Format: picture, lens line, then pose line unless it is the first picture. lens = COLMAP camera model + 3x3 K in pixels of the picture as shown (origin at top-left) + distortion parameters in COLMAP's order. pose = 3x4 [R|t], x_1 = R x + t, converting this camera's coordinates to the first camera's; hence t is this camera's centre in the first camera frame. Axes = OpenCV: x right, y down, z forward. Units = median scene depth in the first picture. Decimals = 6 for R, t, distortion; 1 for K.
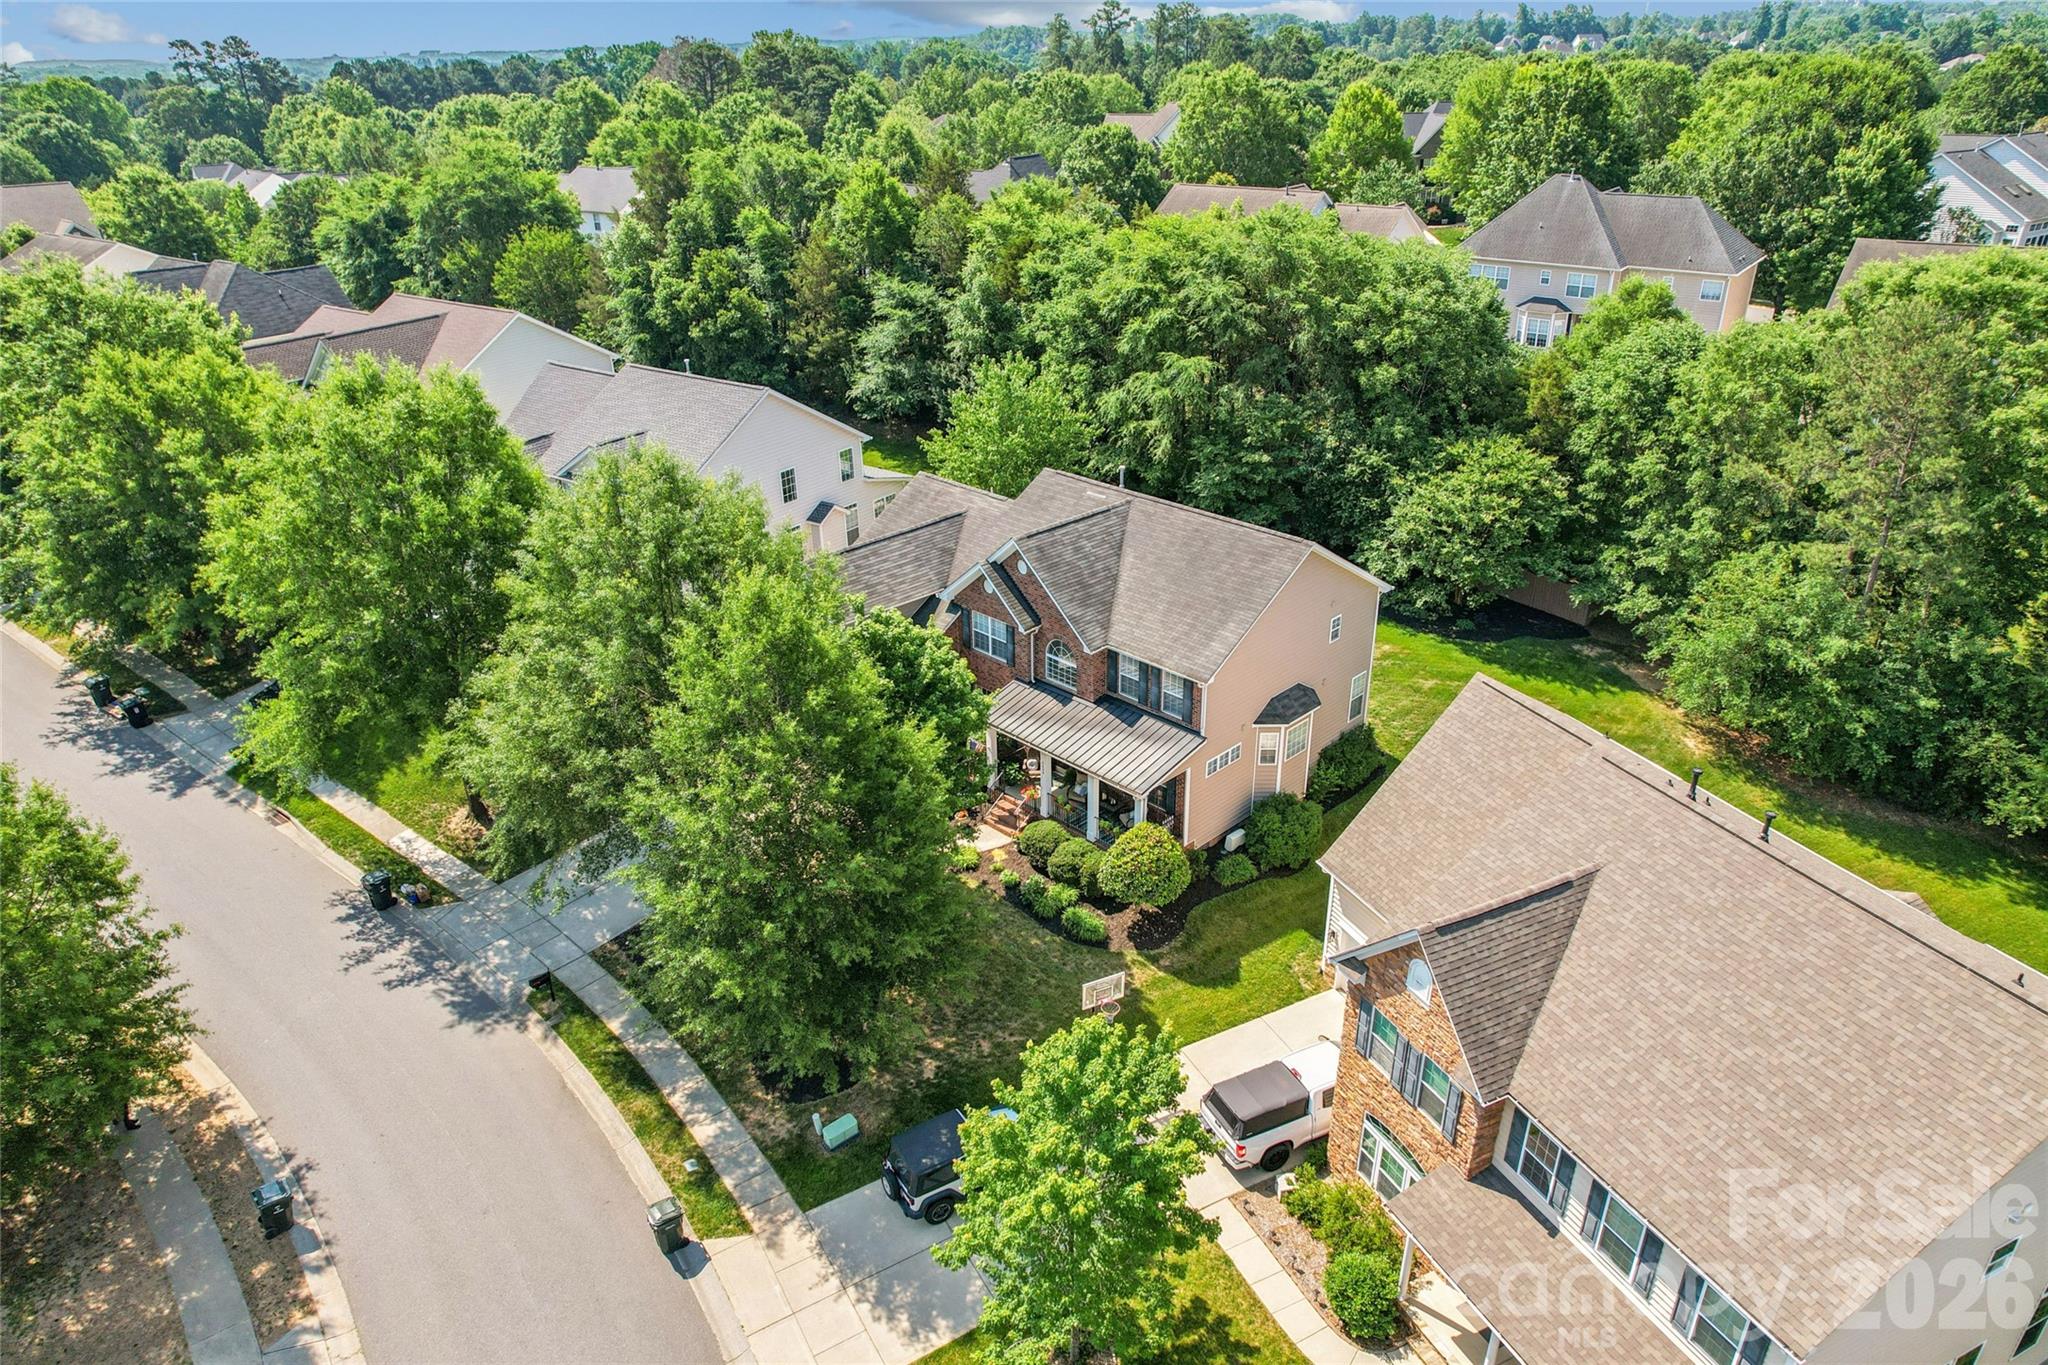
lens RADIAL K [[1322.7, 0, 1028.0], [0, 1322.7, 712.0], [0, 0, 1]] dist [-0.022901, 0.000204]
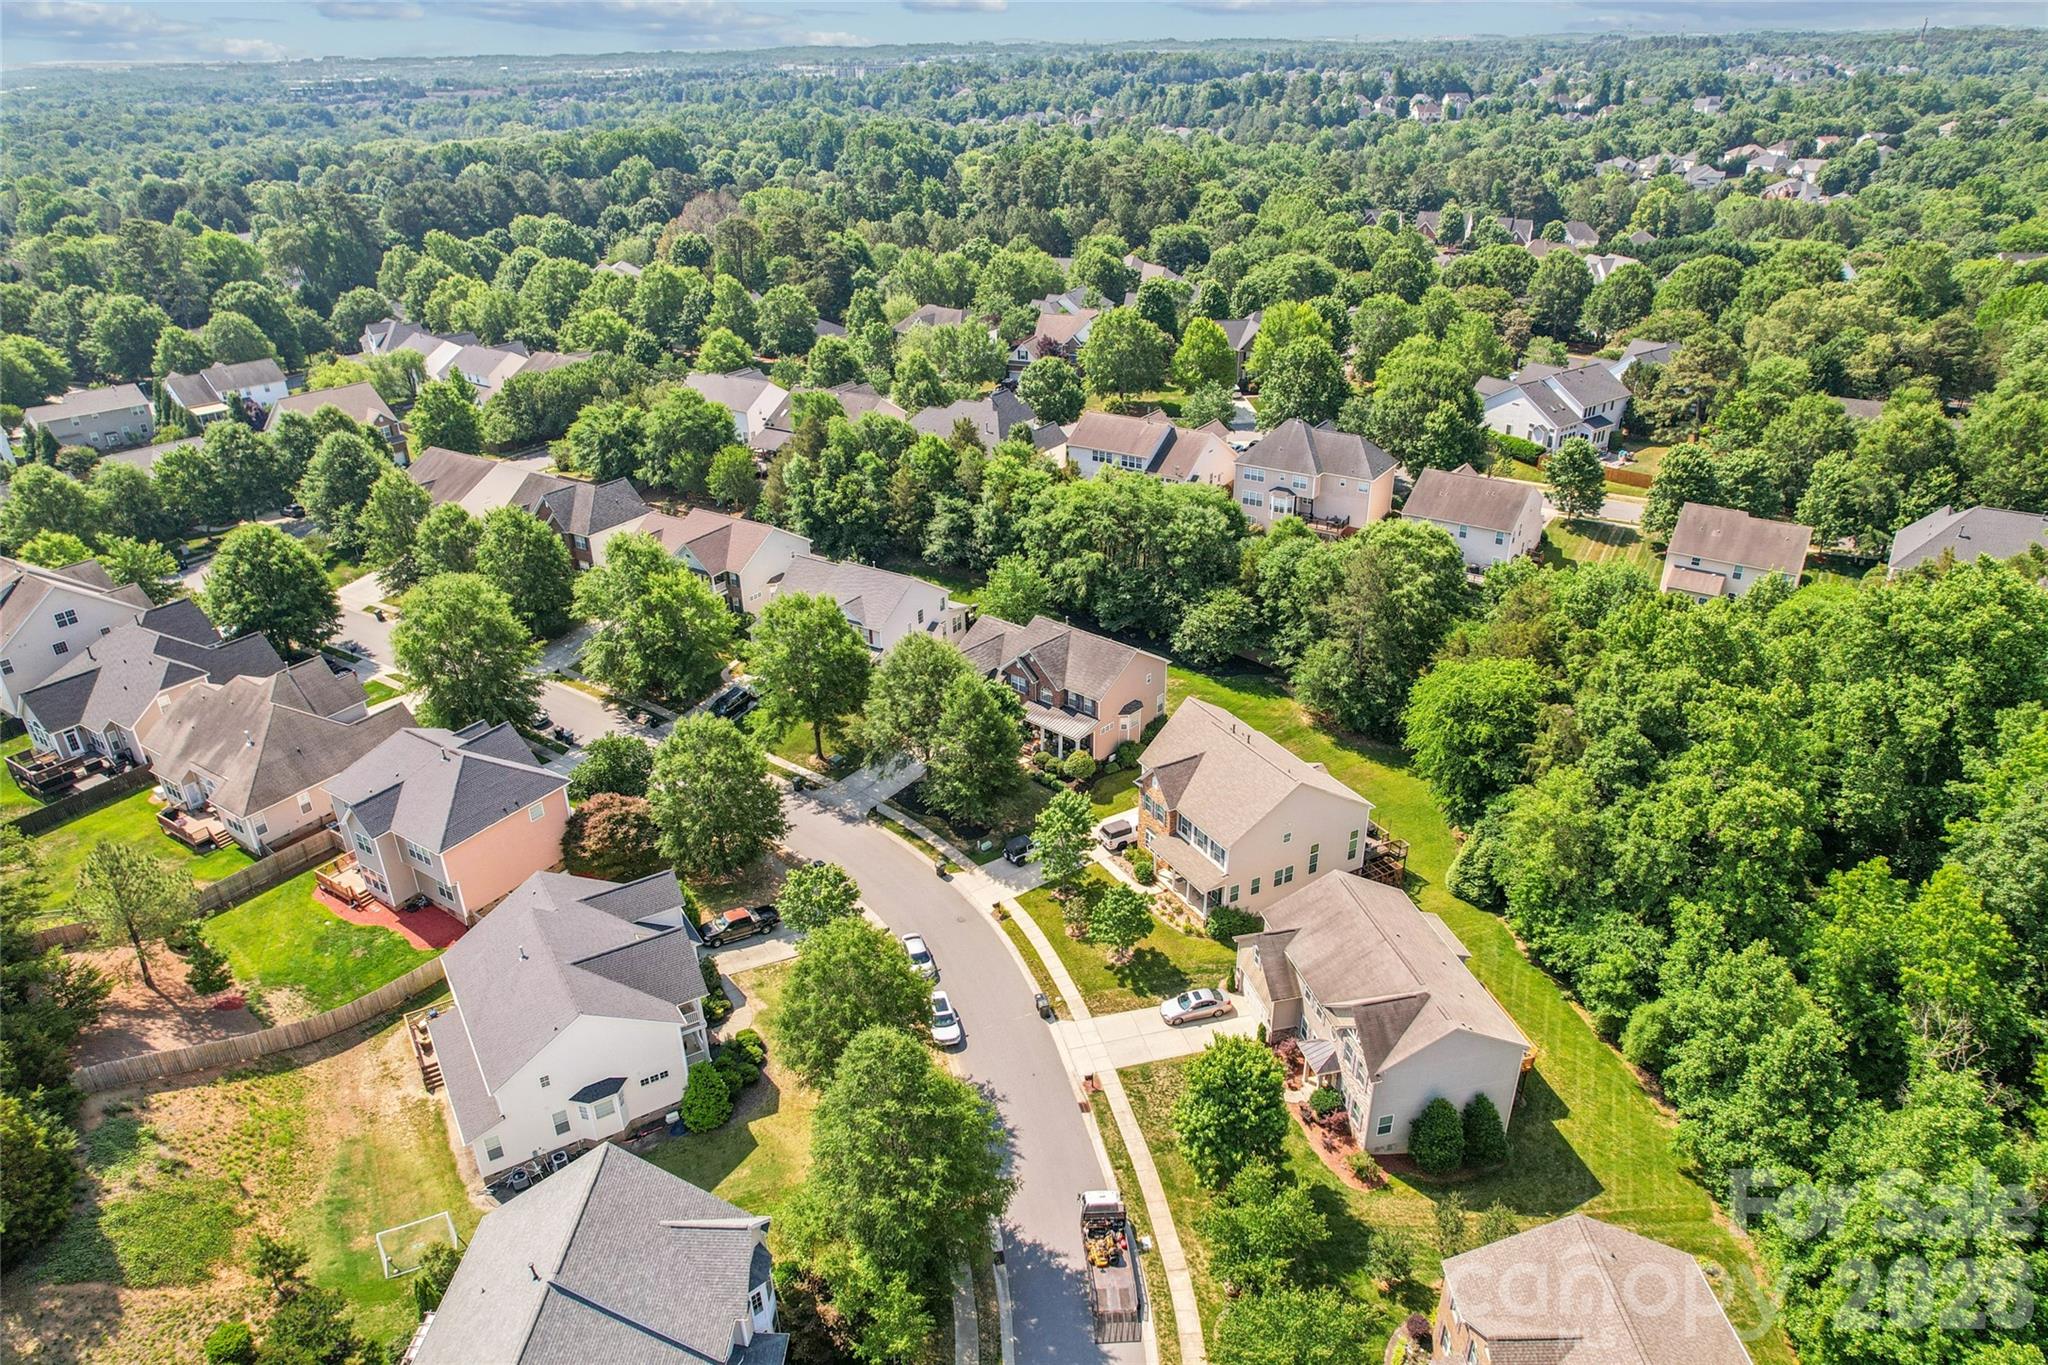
lens RADIAL K [[1322.7, 0, 1028.0], [0, 1322.7, 712.0], [0, 0, 1]] dist [-0.022901, 0.000204]
pose [[0.998207, -0.023068, 0.055232, -0.125809], [0.023109, 0.999733, -0.000100, -0.000784], [-0.055215, 0.001376, 0.998474, -1.305472]]
